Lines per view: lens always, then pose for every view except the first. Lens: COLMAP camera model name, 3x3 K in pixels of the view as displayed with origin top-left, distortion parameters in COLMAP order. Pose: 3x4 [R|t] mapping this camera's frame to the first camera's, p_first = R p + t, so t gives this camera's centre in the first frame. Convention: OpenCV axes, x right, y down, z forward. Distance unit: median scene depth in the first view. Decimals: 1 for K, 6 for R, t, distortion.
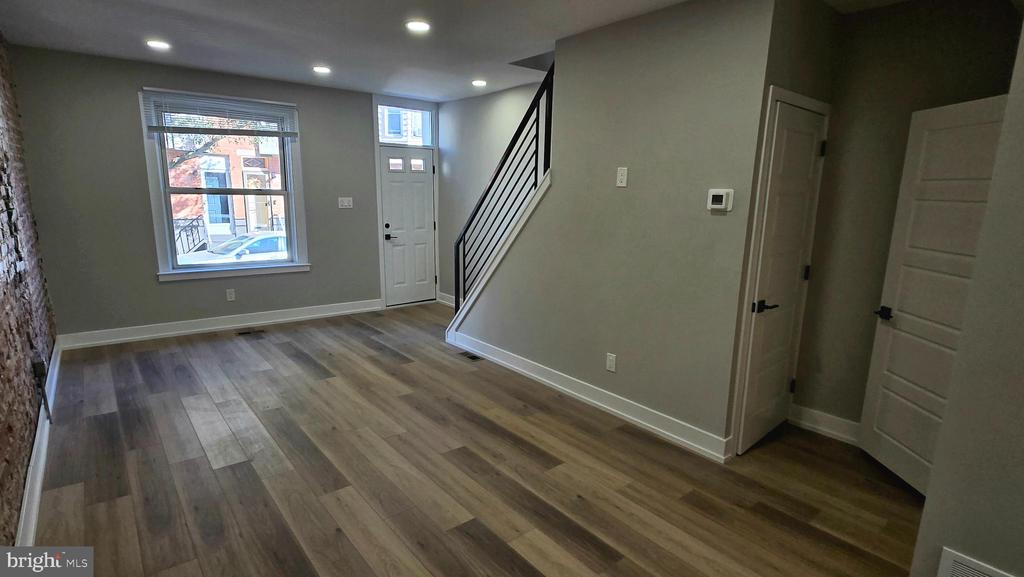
lens RADIAL K [[507.7, 0, 510.3], [0, 507.7, 291.4], [0, 0, 1]] dist [-0.004036, 0.000484]
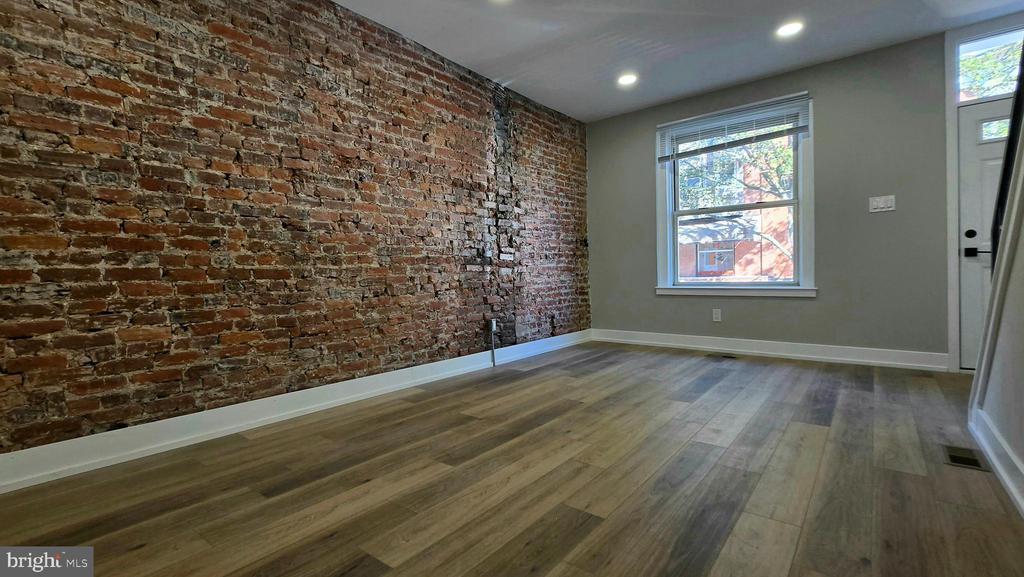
lens RADIAL K [[468.3, 0, 506.0], [0, 468.3, 291.8], [0, 0, 1]] dist [0.000754, -0.001561]
pose [[0.210036, 0.009113, -0.977651, 0.255580], [-0.160091, 0.986781, -0.025195, 0.056923], [0.964498, 0.161805, 0.208718, 0.488260]]
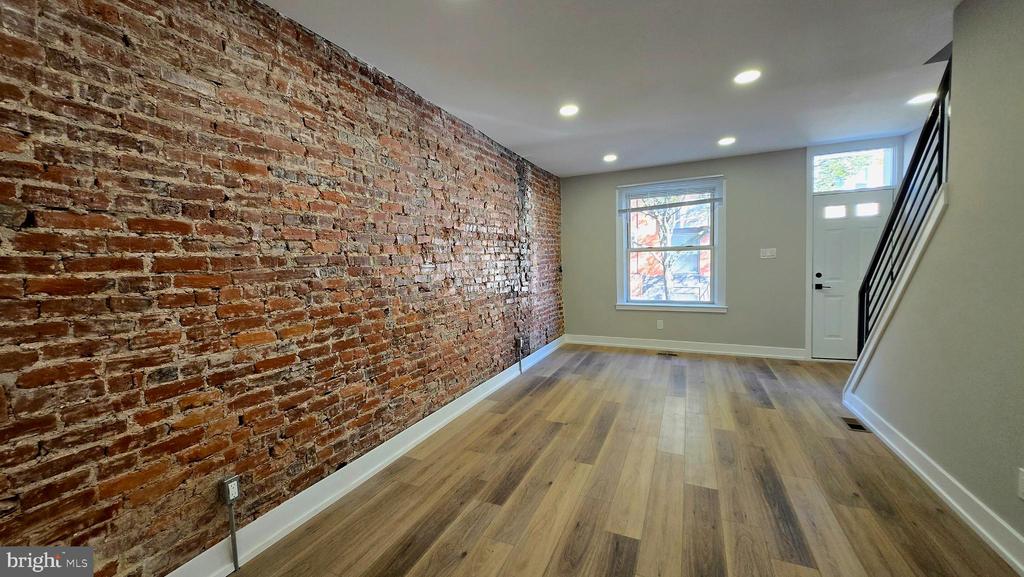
lens RADIAL K [[402.4, 0, 505.6], [0, 402.4, 291.0], [0, 0, 1]] dist [-0.000234, -0.001844]
pose [[0.435199, 0.031712, -0.899776, 0.262419], [-0.135889, 0.990244, -0.030825, 0.009323], [0.890020, 0.135685, 0.435262, 0.177986]]
